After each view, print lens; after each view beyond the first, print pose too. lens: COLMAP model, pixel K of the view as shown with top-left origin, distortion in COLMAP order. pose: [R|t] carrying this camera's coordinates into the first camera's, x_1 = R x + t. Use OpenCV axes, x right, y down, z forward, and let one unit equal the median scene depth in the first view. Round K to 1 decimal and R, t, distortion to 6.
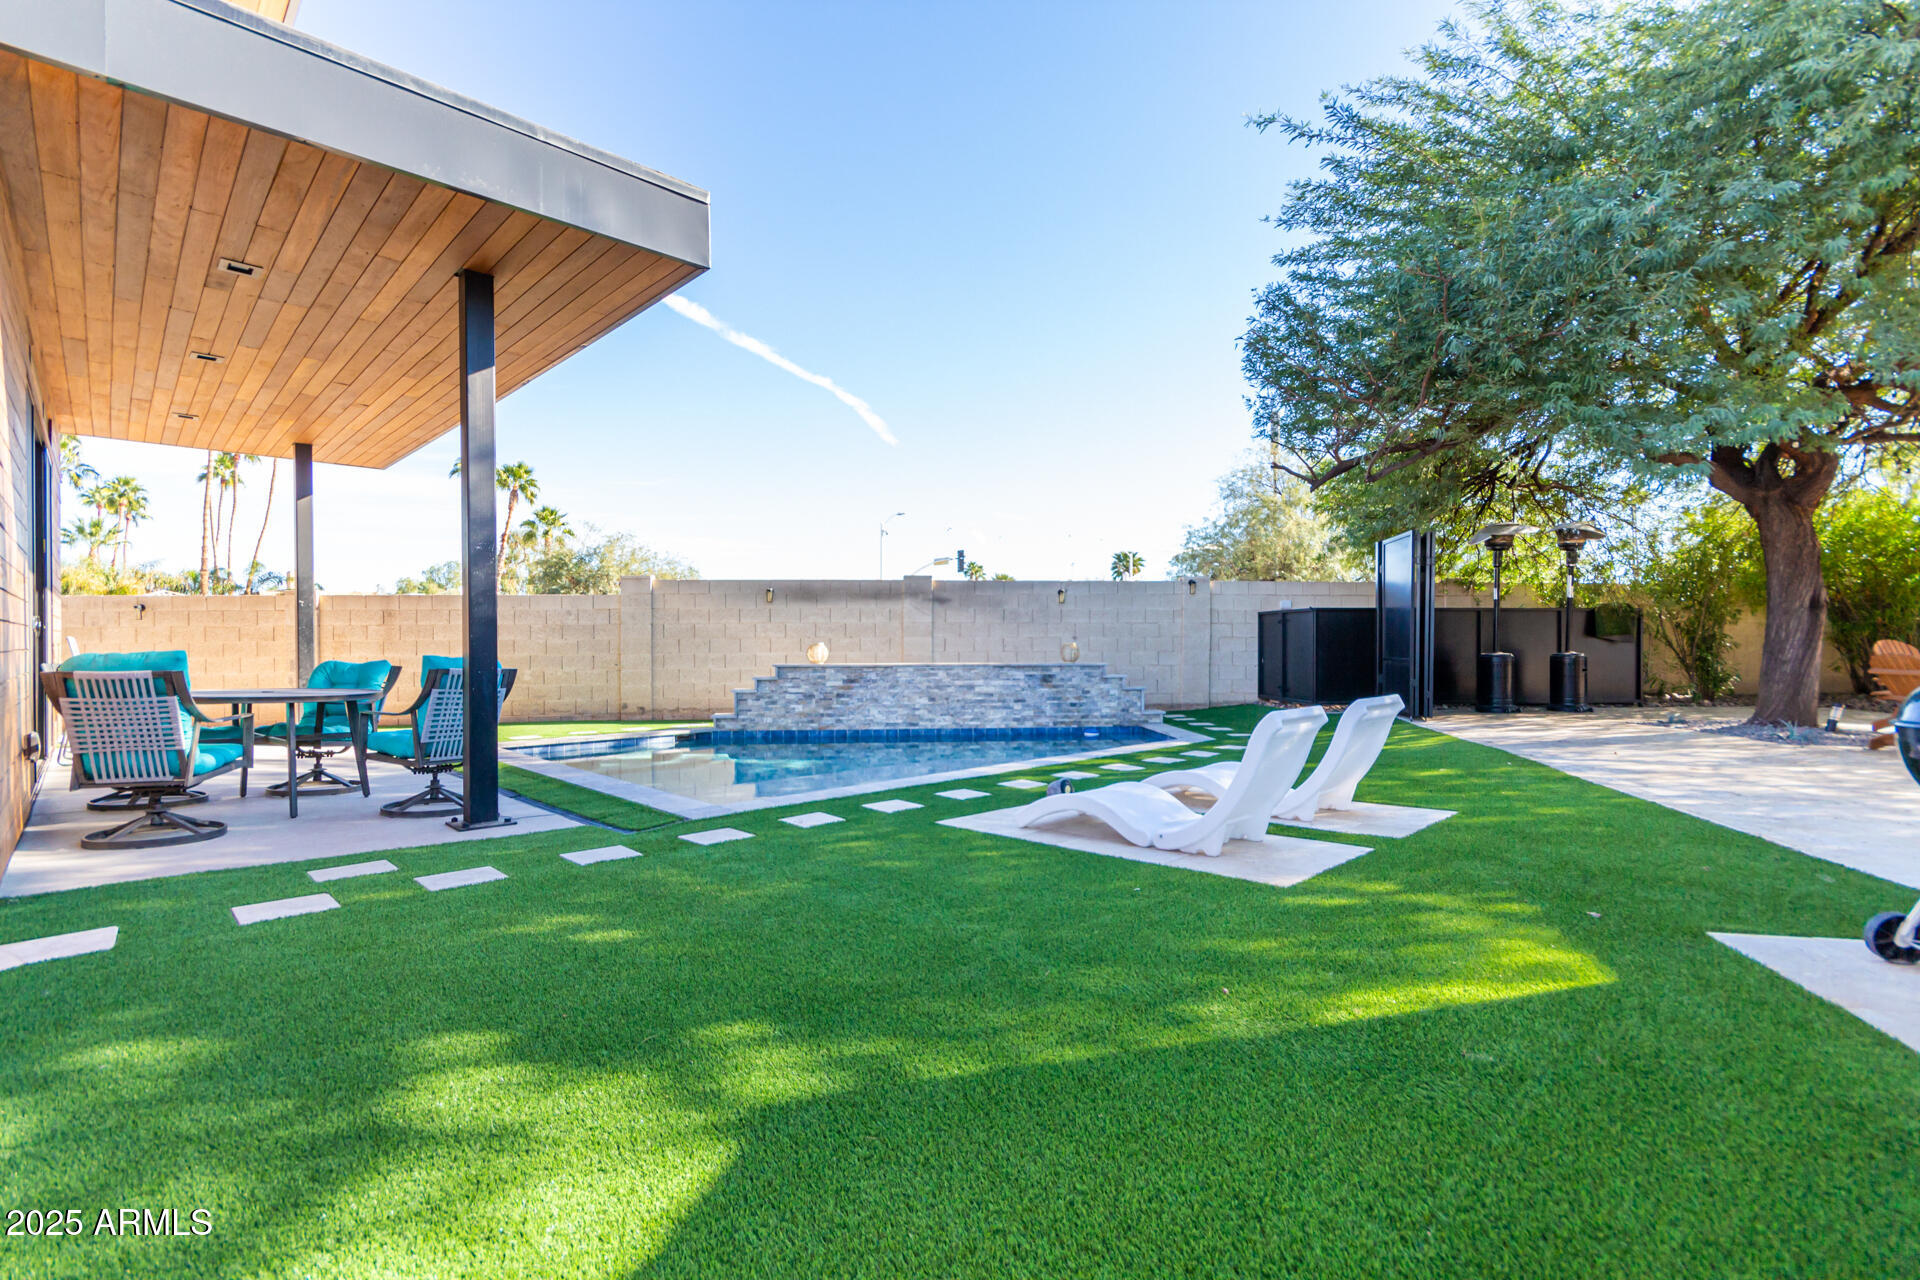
lens RADIAL K [[902.9, 0, 967.5], [0, 902.9, 644.2], [0, 0, 1]] dist [0.003814, 0.000579]
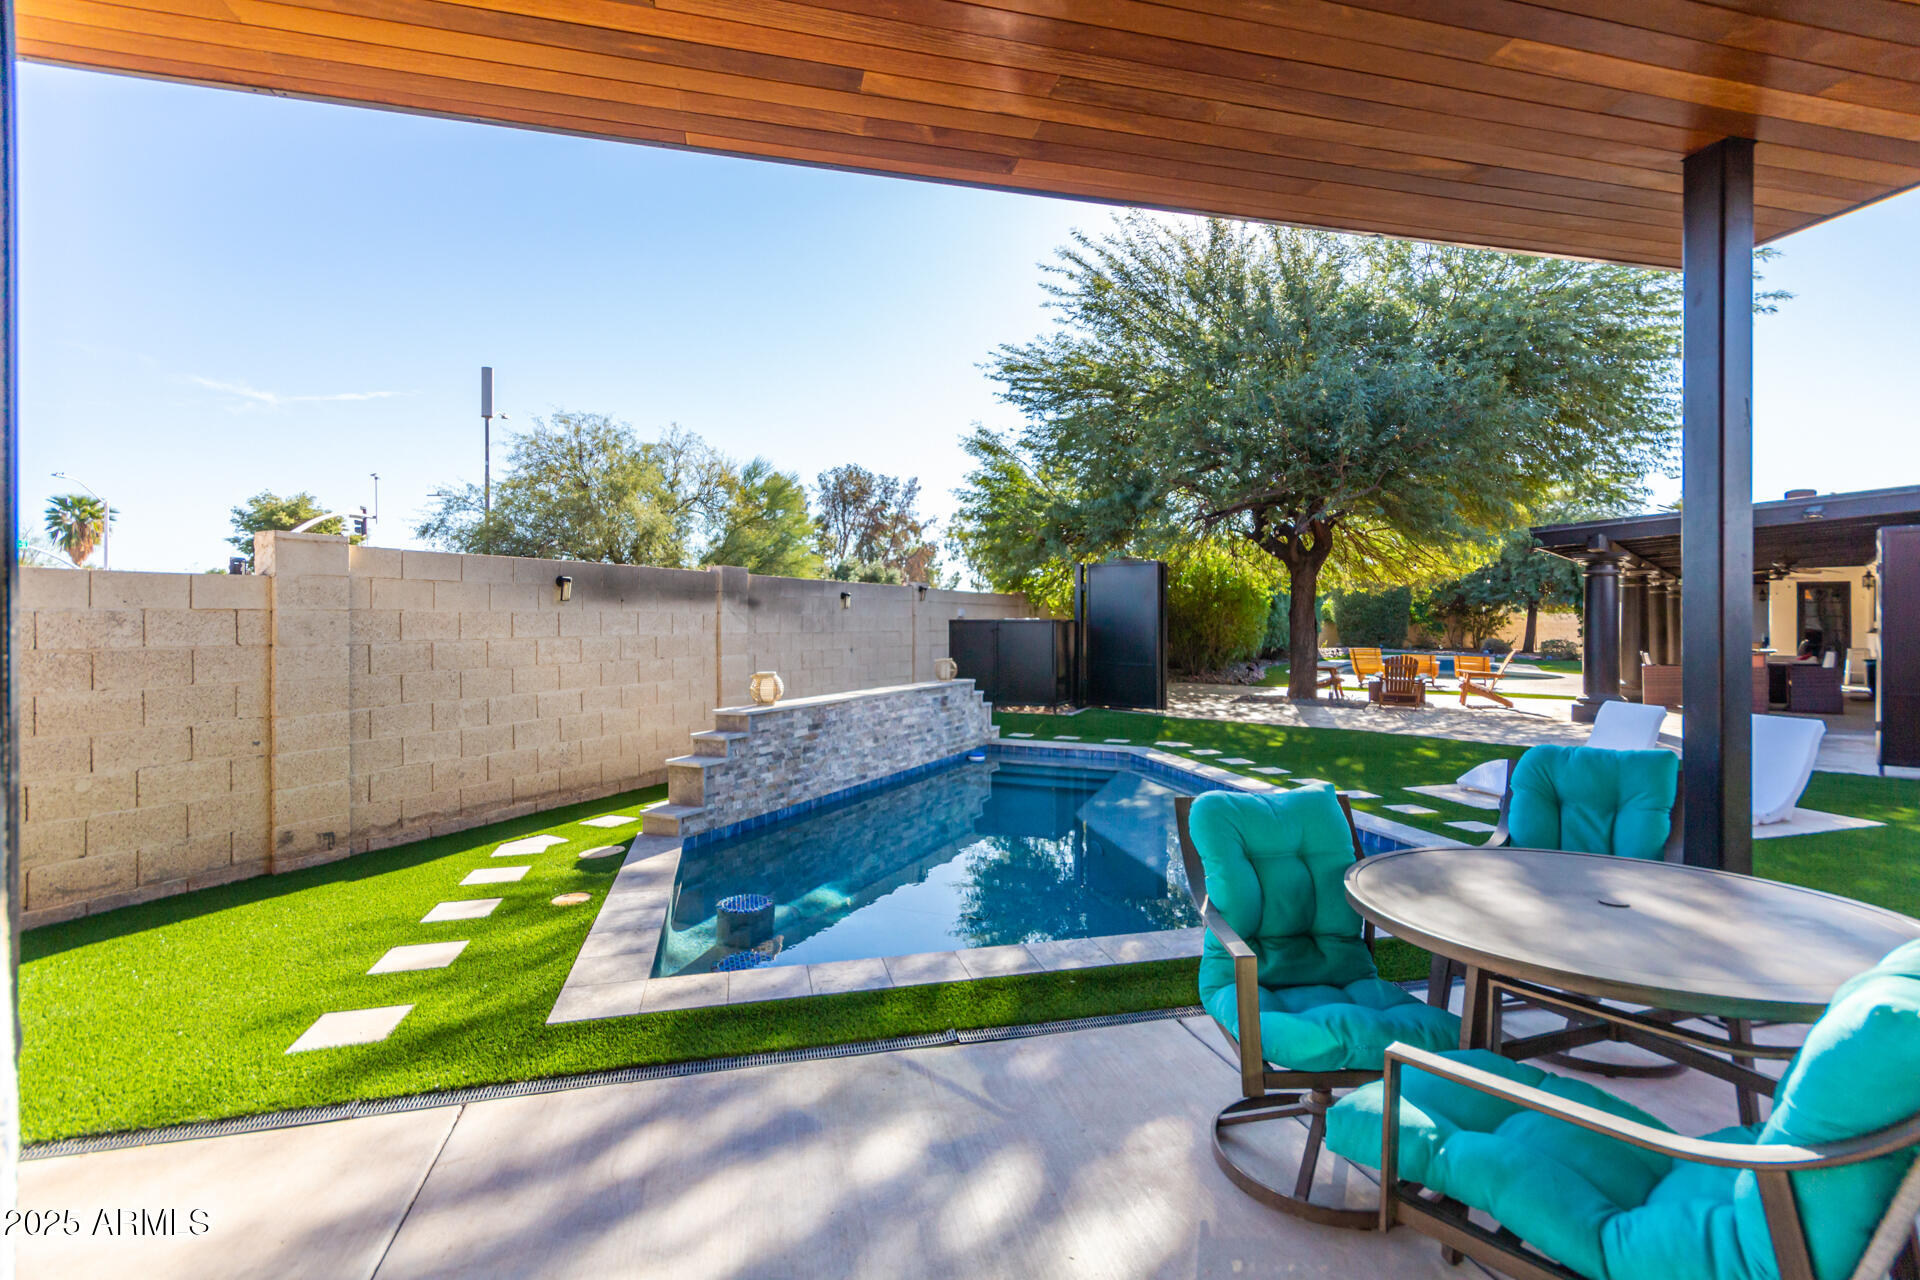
lens RADIAL K [[906.4, 0, 969.2], [0, 906.4, 617.0], [0, 0, 1]] dist [0.007904, 0.000930]
pose [[0.486942, 0.007067, 0.873406, -0.657070], [0.000546, 0.999965, -0.008396, -0.034751], [-0.873434, 0.004565, 0.486921, 0.559227]]
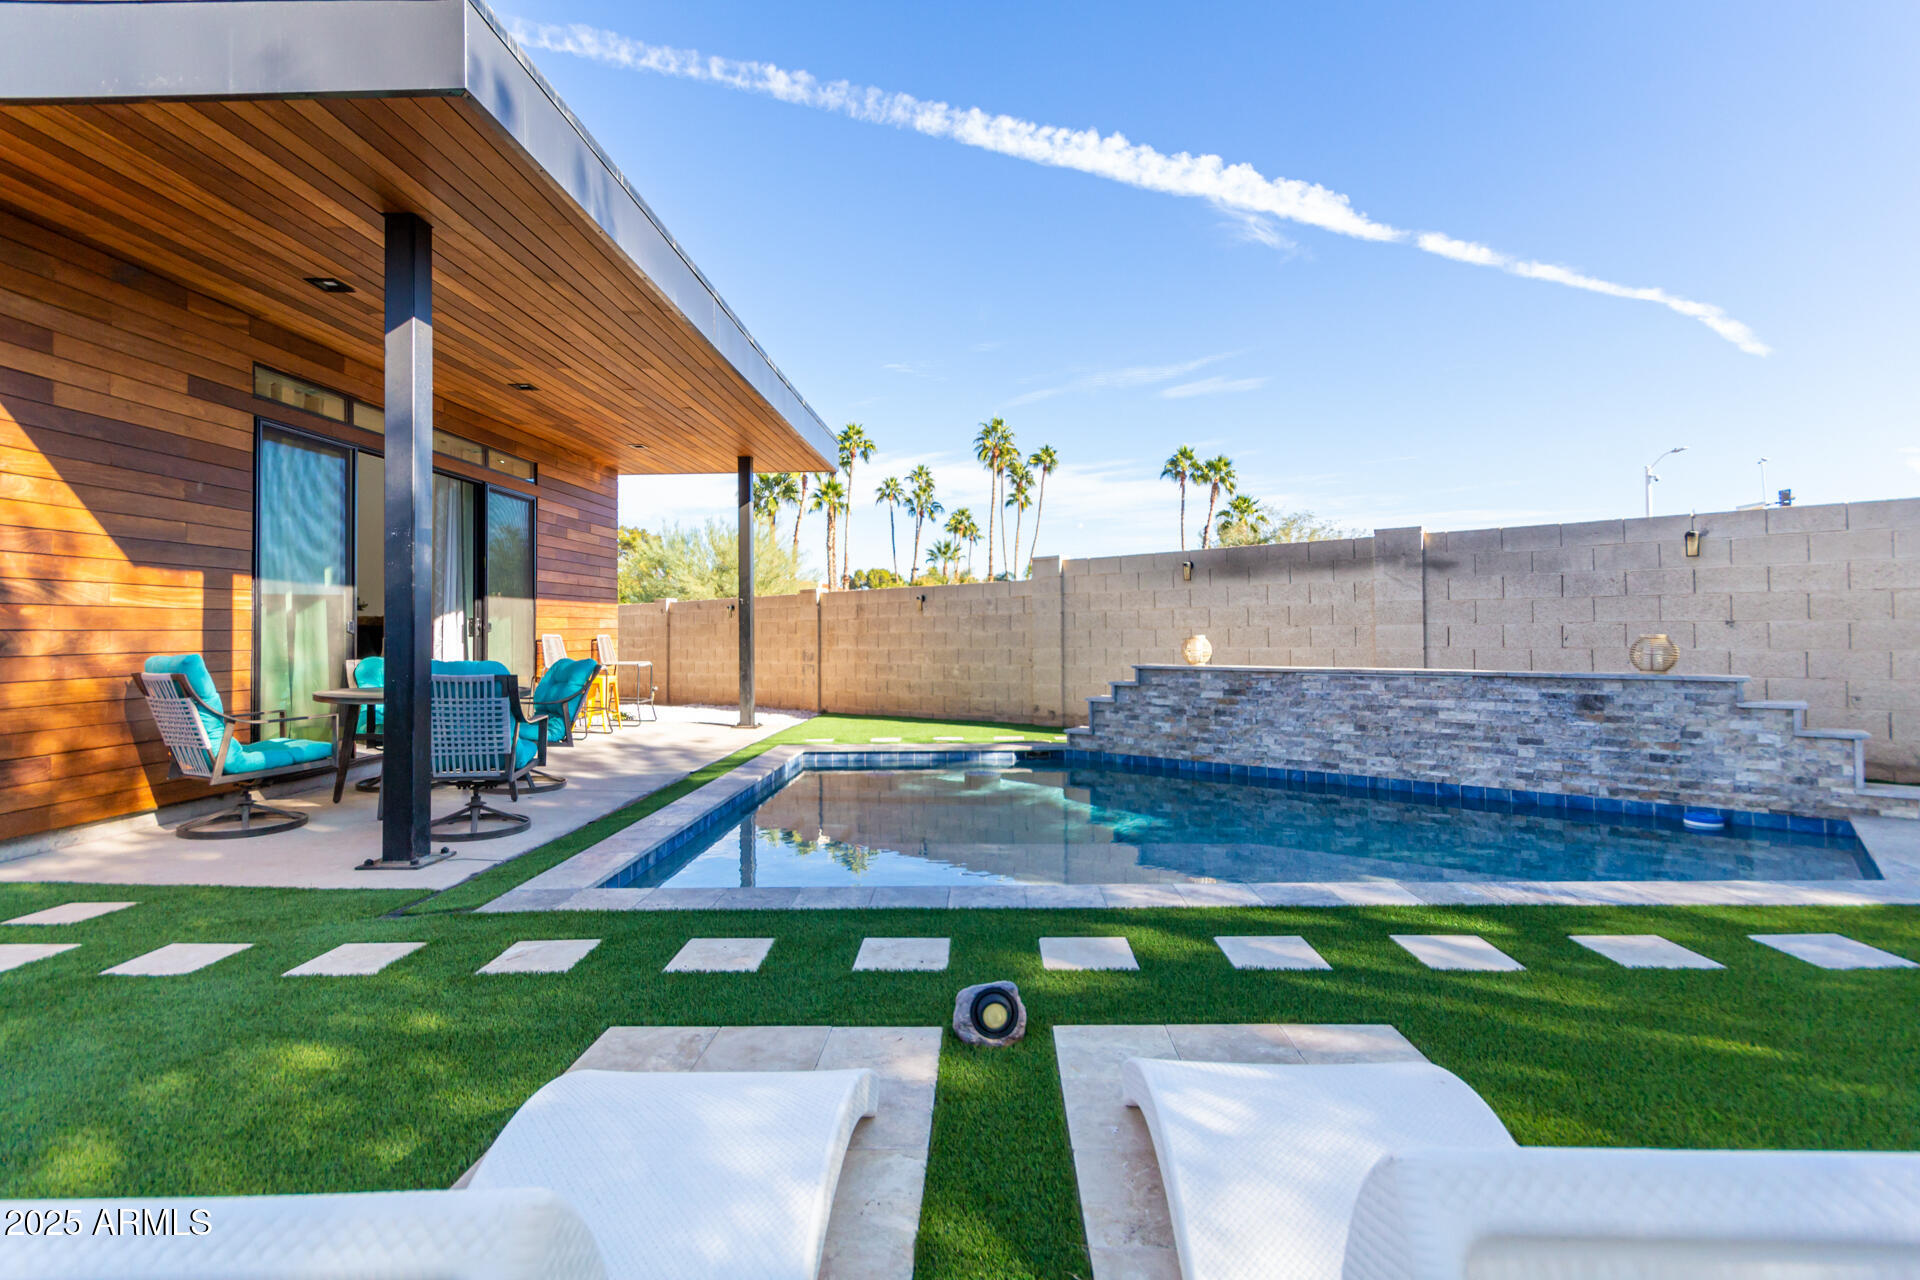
lens RADIAL K [[906.4, 0, 969.2], [0, 906.4, 617.0], [0, 0, 1]] dist [0.007904, 0.000930]
pose [[0.705783, -0.016573, -0.708235, 0.207394], [0.006749, 0.999838, -0.016672, -0.004968], [0.708396, 0.006987, 0.705780, 0.377246]]
